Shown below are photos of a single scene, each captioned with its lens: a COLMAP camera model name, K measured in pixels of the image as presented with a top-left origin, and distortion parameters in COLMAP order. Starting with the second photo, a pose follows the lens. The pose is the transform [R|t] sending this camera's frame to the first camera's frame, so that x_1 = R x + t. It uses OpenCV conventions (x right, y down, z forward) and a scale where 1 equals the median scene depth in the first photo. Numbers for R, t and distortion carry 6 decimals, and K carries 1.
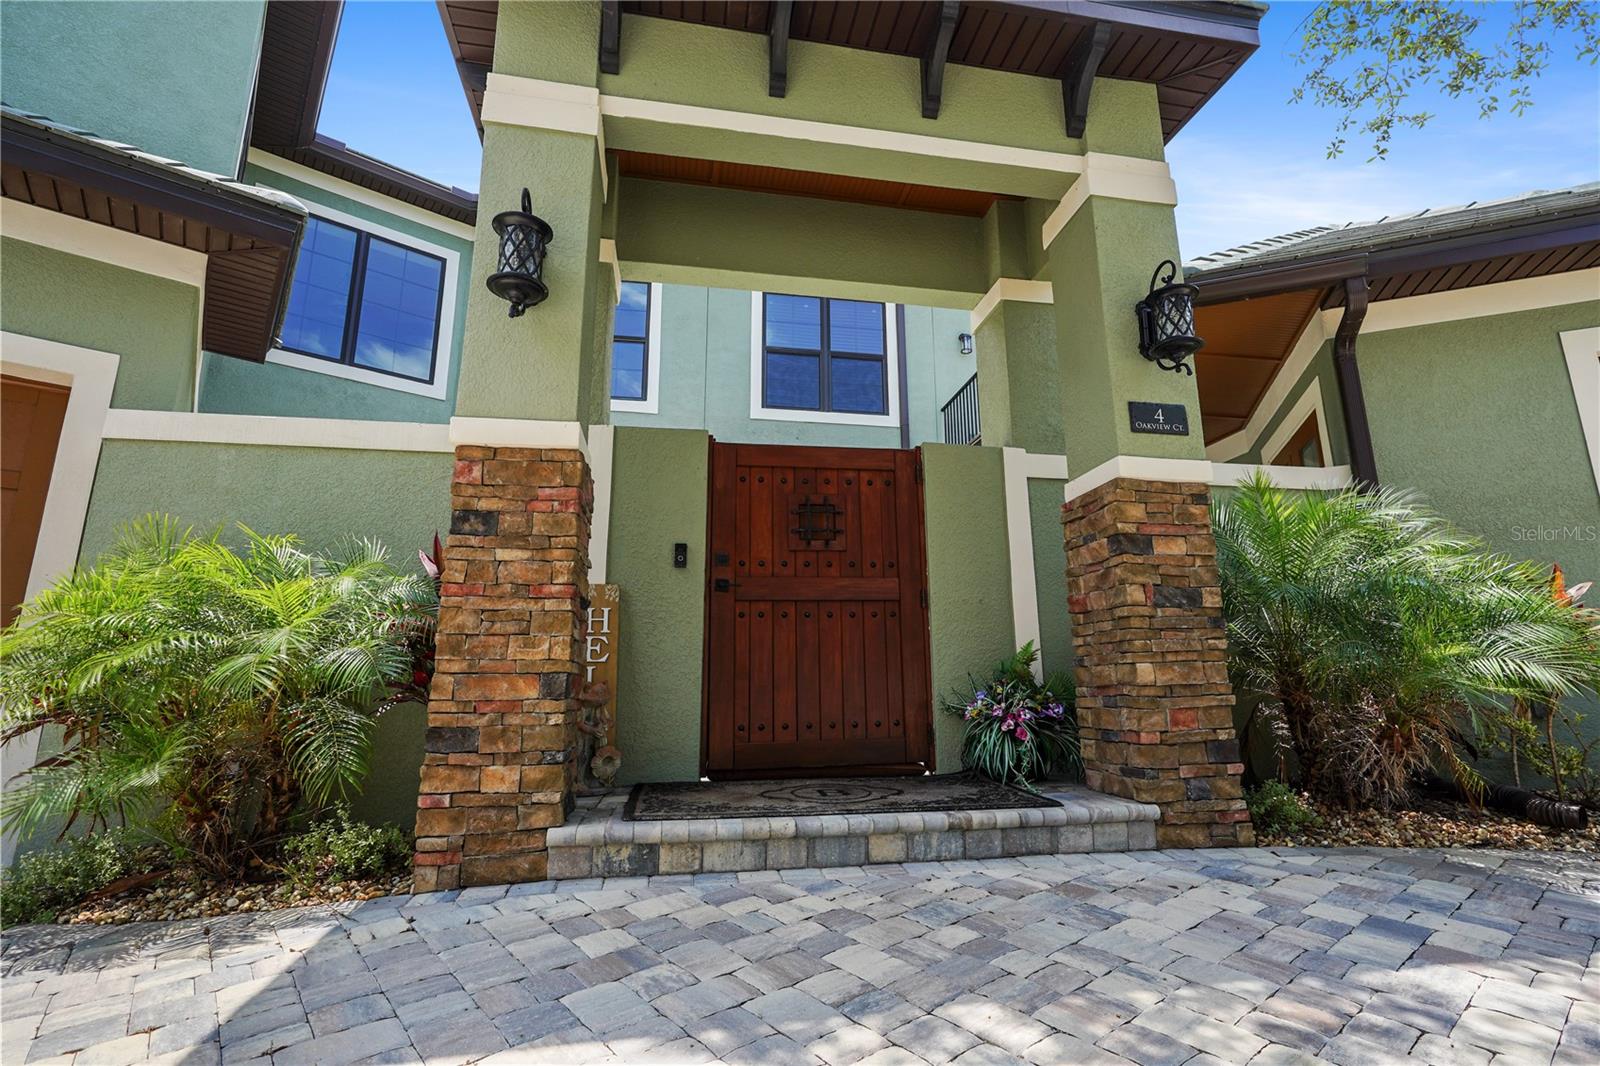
lens RADIAL K [[744.3, 0, 800.0], [0, 744.3, 533.0], [0, 0, 1]] dist [-0.002738, -0.000043]
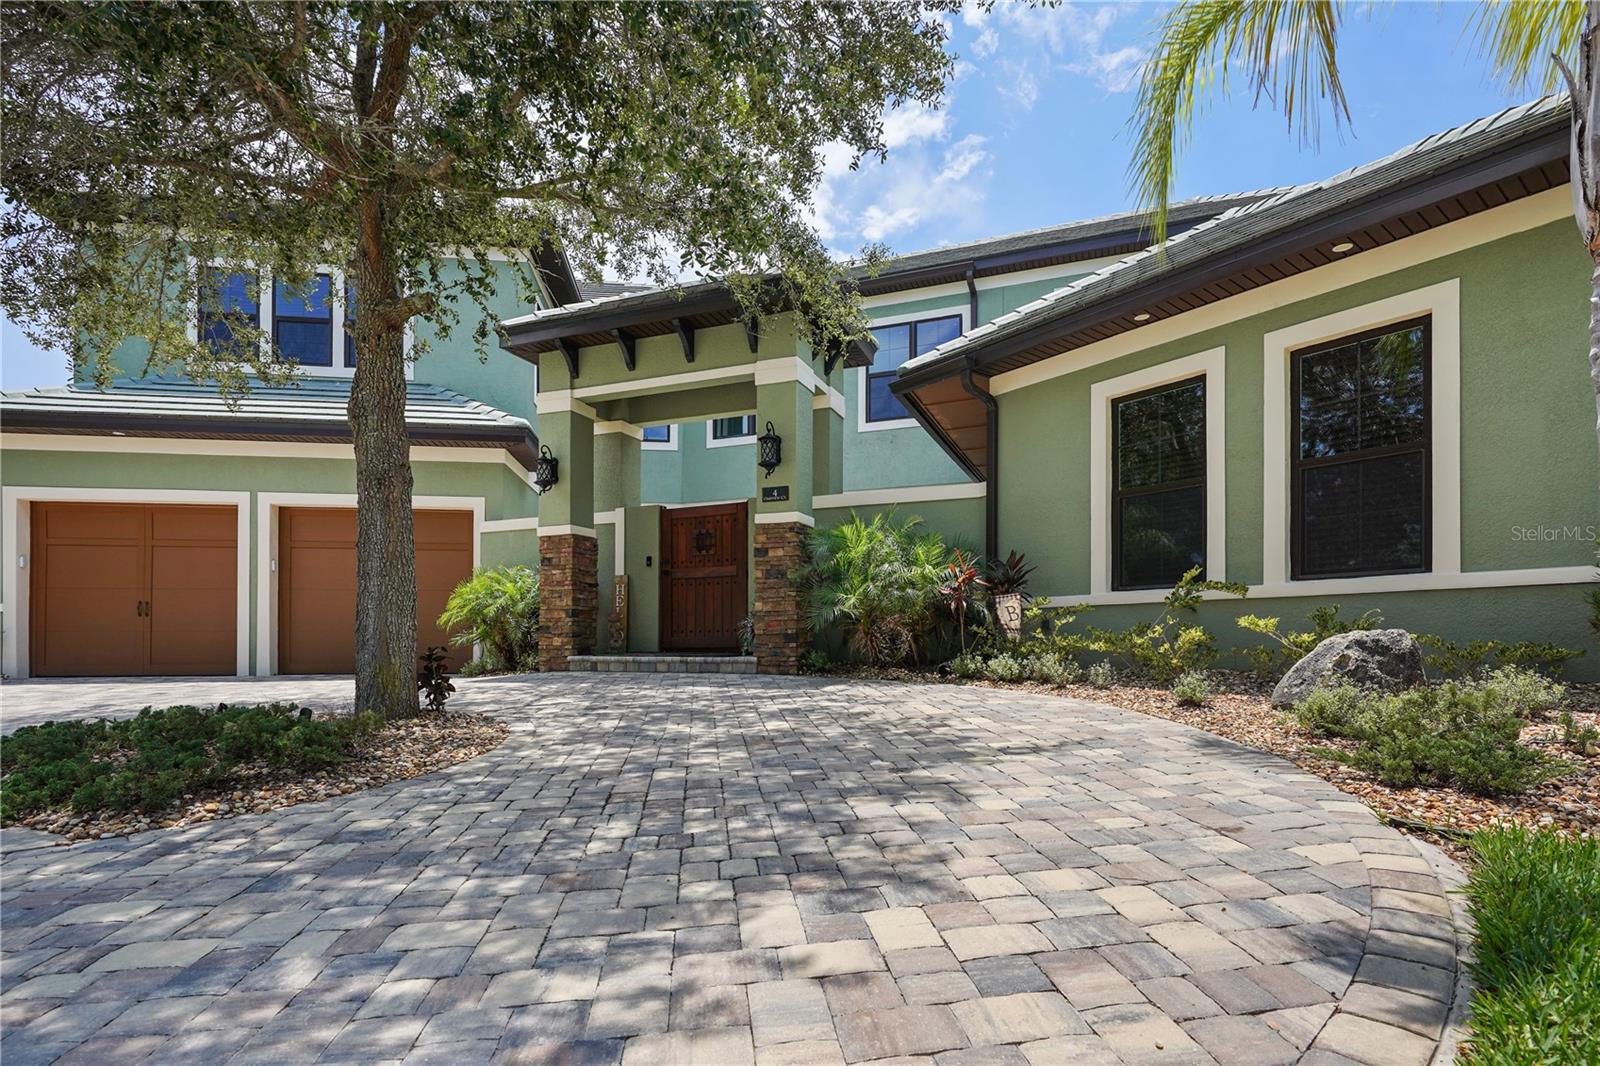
lens RADIAL K [[760.0, 0, 800.9], [0, 760.0, 645.0], [0, 0, 1]] dist [-0.000646, -0.000156]
pose [[0.854210, 0.009212, -0.519846, 1.801090], [0.103774, 0.976704, 0.187829, -0.136578], [0.509466, -0.214392, 0.833355, -0.996467]]
